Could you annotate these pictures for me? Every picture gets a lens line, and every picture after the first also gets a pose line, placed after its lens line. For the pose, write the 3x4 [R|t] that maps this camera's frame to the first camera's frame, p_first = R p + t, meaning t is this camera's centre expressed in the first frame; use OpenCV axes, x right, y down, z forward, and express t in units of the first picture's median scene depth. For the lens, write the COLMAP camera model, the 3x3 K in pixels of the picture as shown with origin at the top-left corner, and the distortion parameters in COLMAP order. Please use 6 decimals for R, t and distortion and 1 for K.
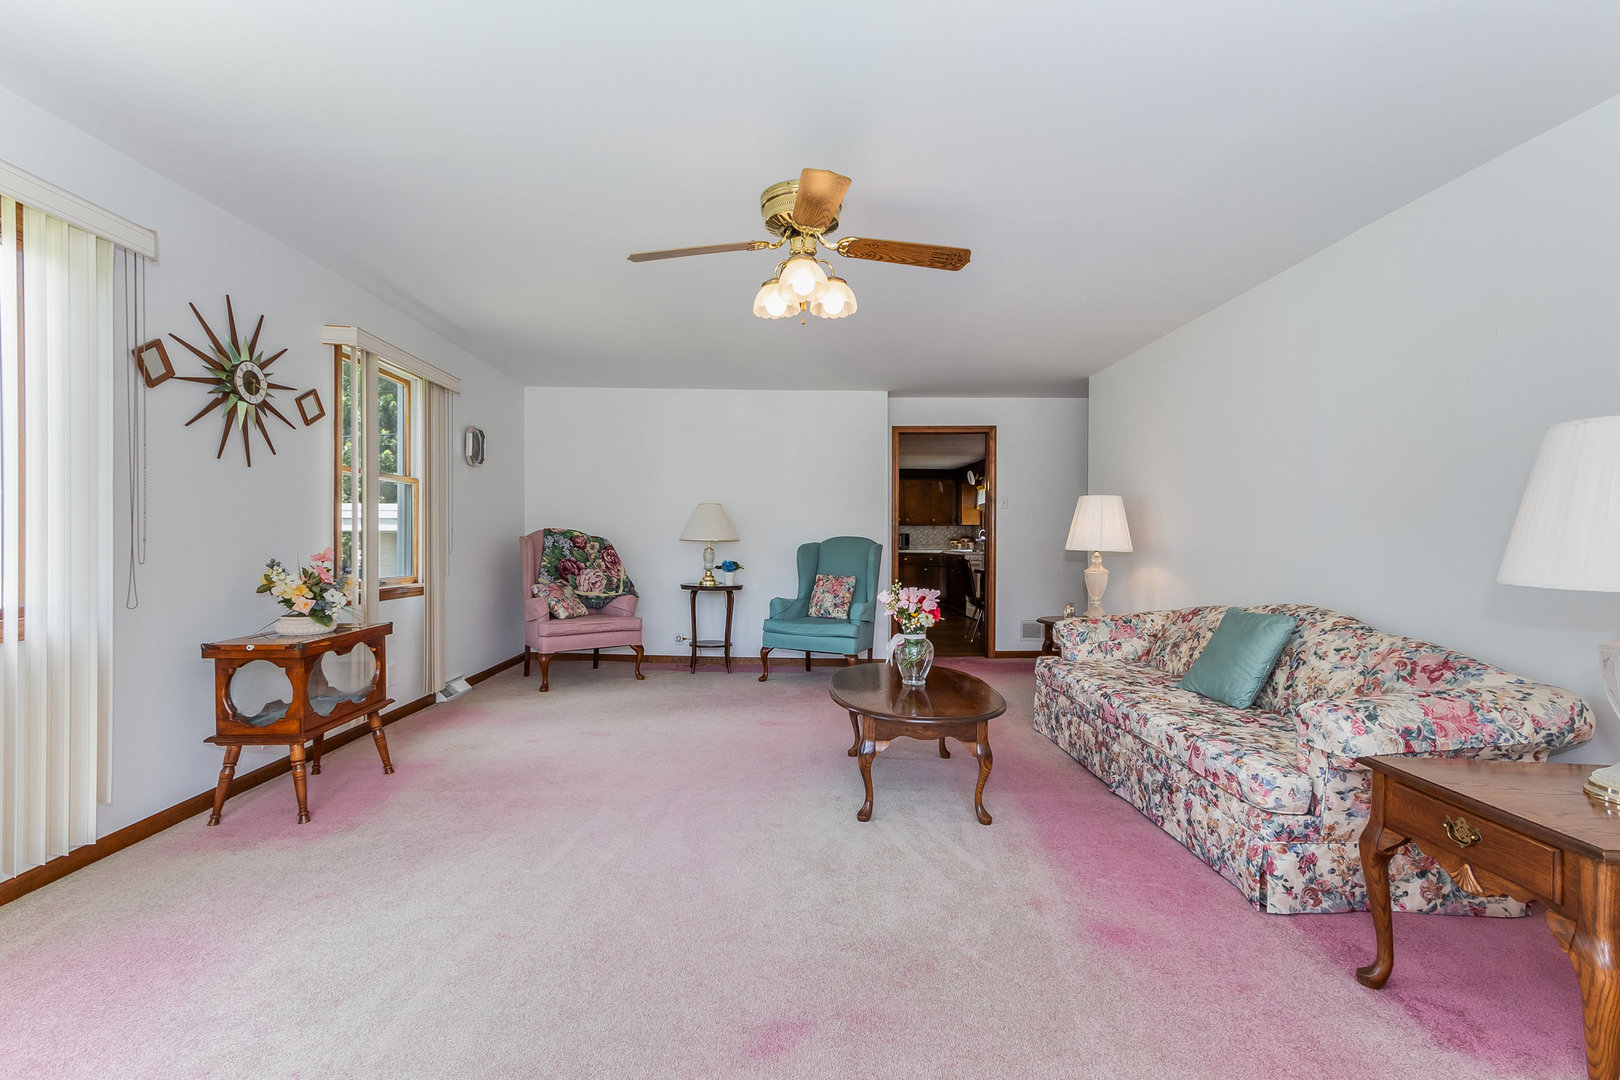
lens RADIAL K [[727.6, 0, 811.3], [0, 727.6, 531.1], [0, 0, 1]] dist [0.016816, -0.000246]
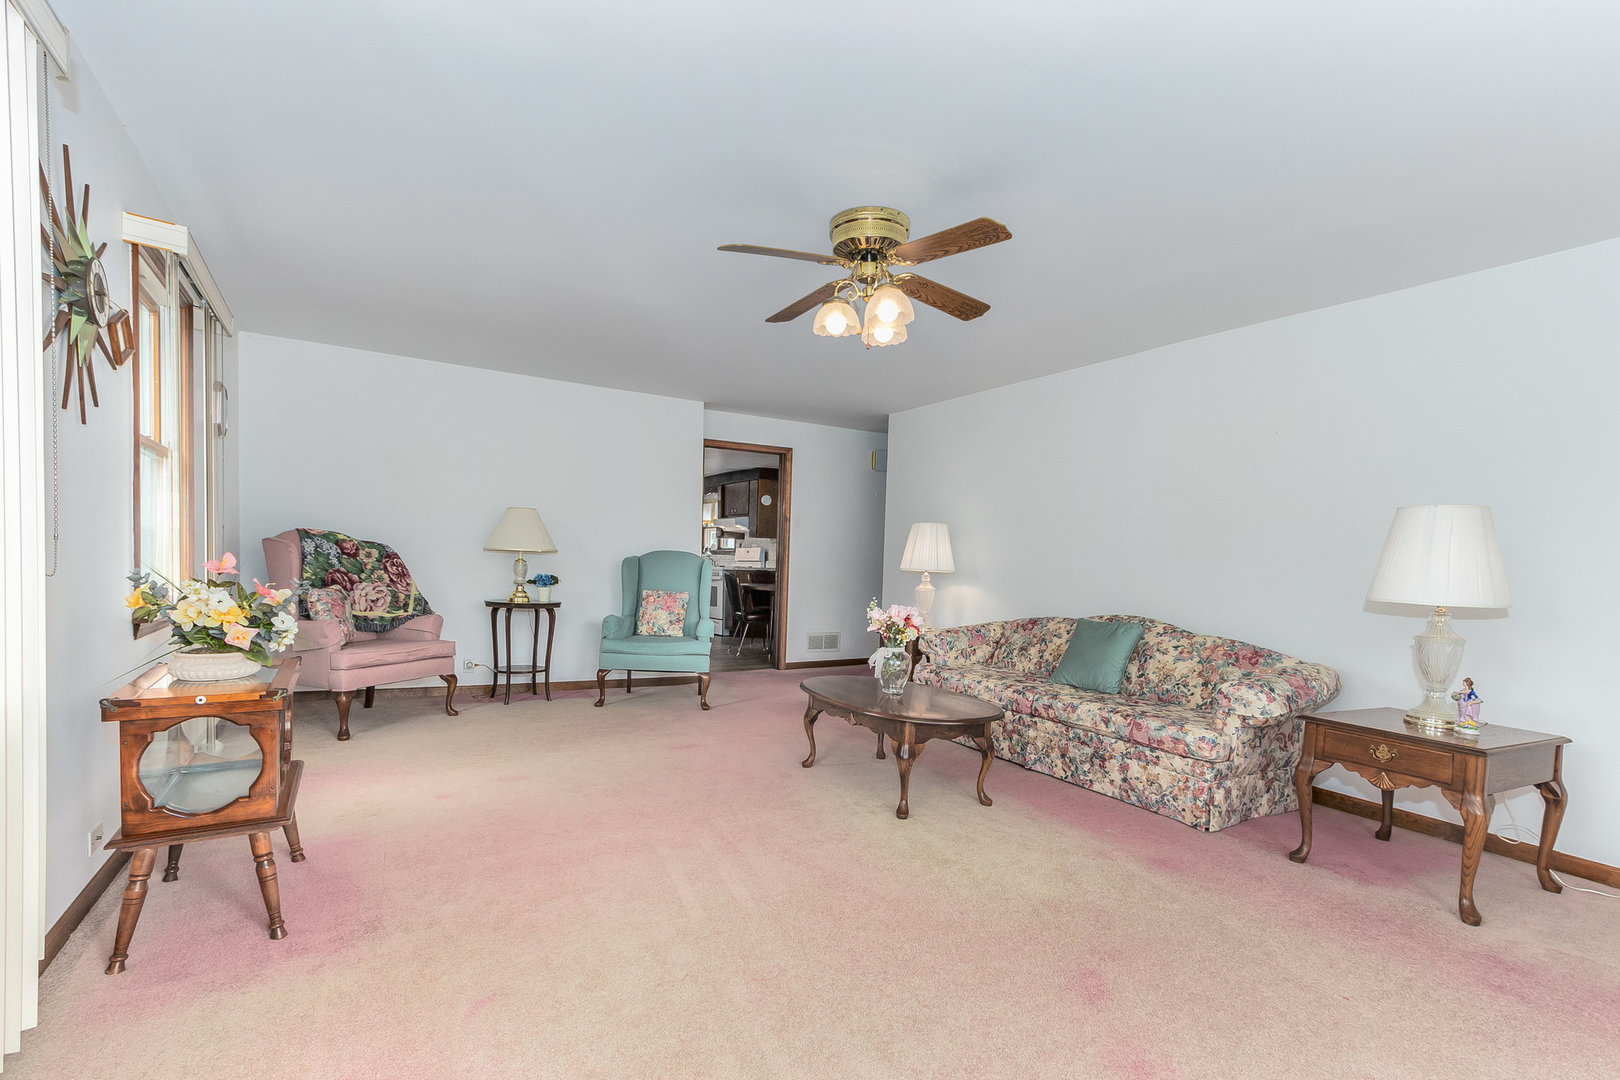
lens RADIAL K [[743.2, 0, 823.7], [0, 743.2, 580.0], [0, 0, 1]] dist [0.017125, 0.000274]
pose [[0.866425, 0.009797, 0.499210, -0.538752], [-0.034227, 0.998621, 0.039807, 0.000490], [-0.498132, -0.051576, 0.865566, 0.103157]]
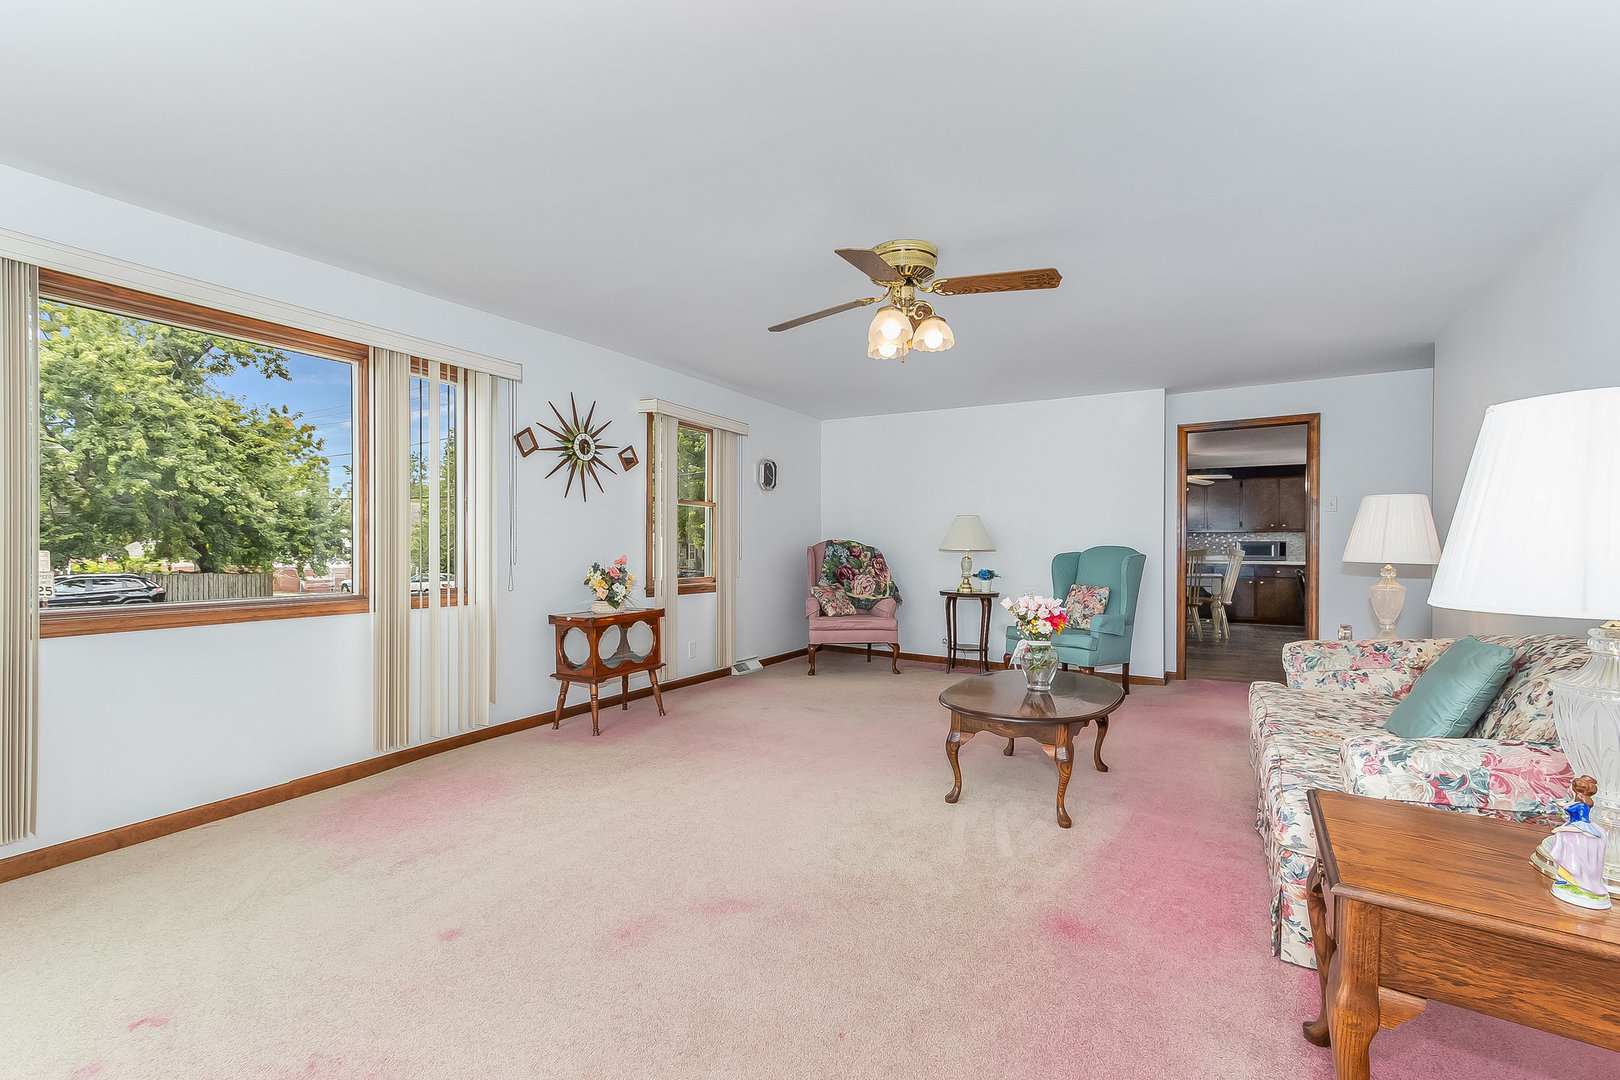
lens RADIAL K [[732.0, 0, 808.8], [0, 732.0, 534.2], [0, 0, 1]] dist [0.015948, -0.000004]
pose [[0.855864, -0.011179, -0.517080, 0.427612], [0.006860, 0.999924, -0.010262, -0.001352], [0.517156, 0.005236, 0.855875, -0.063632]]
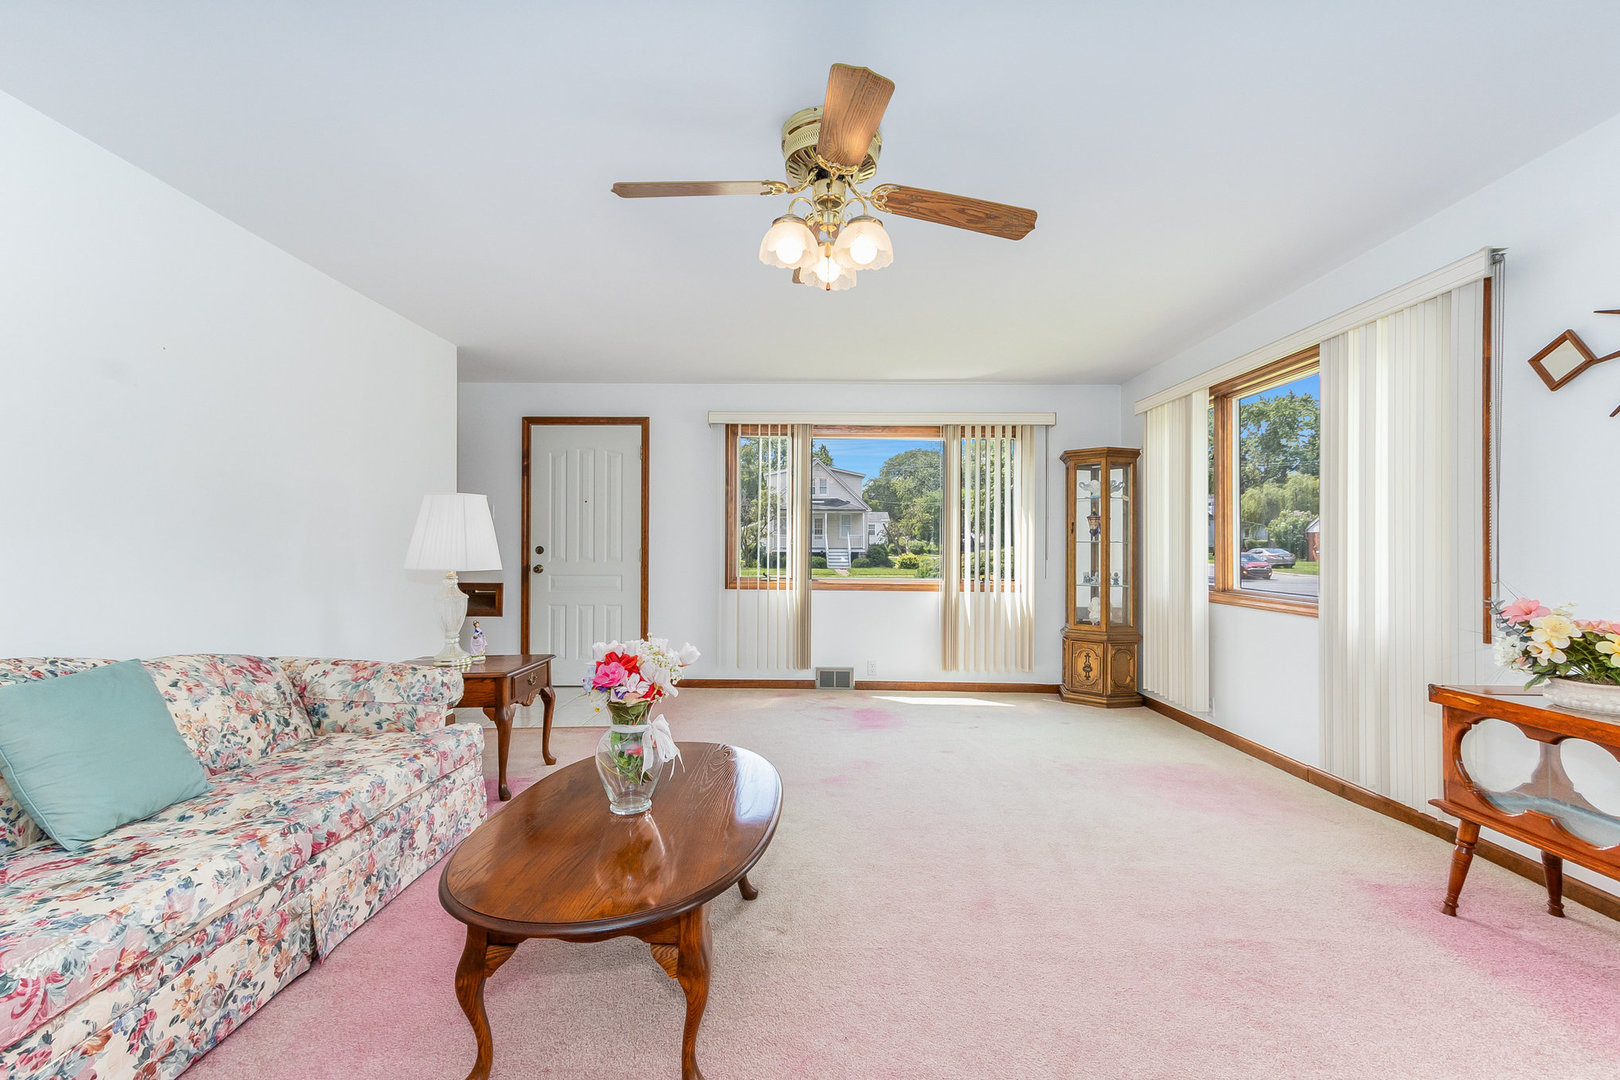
lens RADIAL K [[732.0, 0, 808.8], [0, 732.0, 534.2], [0, 0, 1]] dist [0.015948, -0.000004]
pose [[-0.999178, -0.006905, 0.039942, -0.021948], [-0.007731, 0.999759, -0.020570, 0.005062], [-0.039791, -0.020862, -0.998990, 1.678506]]
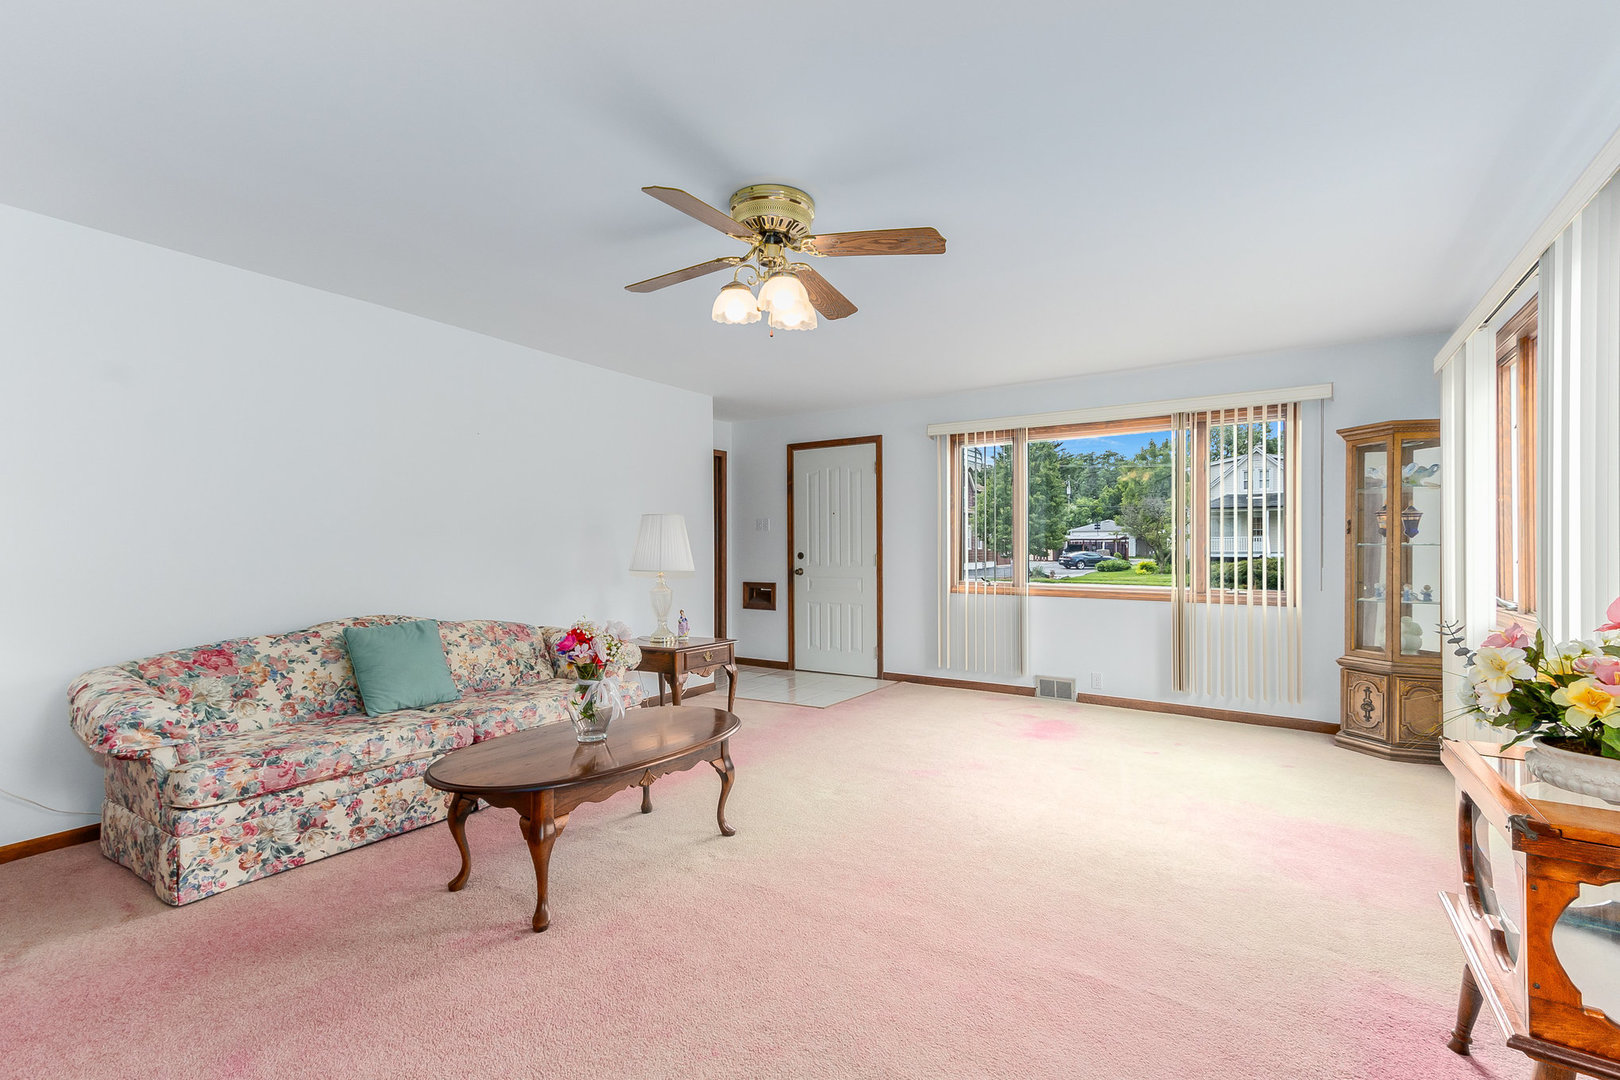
lens RADIAL K [[727.2, 0, 801.9], [0, 727.2, 544.5], [0, 0, 1]] dist [0.013669, 0.000299]
pose [[-0.814902, 0.001692, 0.579597, -0.553021], [-0.004486, 0.999947, -0.009227, -0.000900], [-0.579582, -0.010119, -0.814851, 1.627215]]
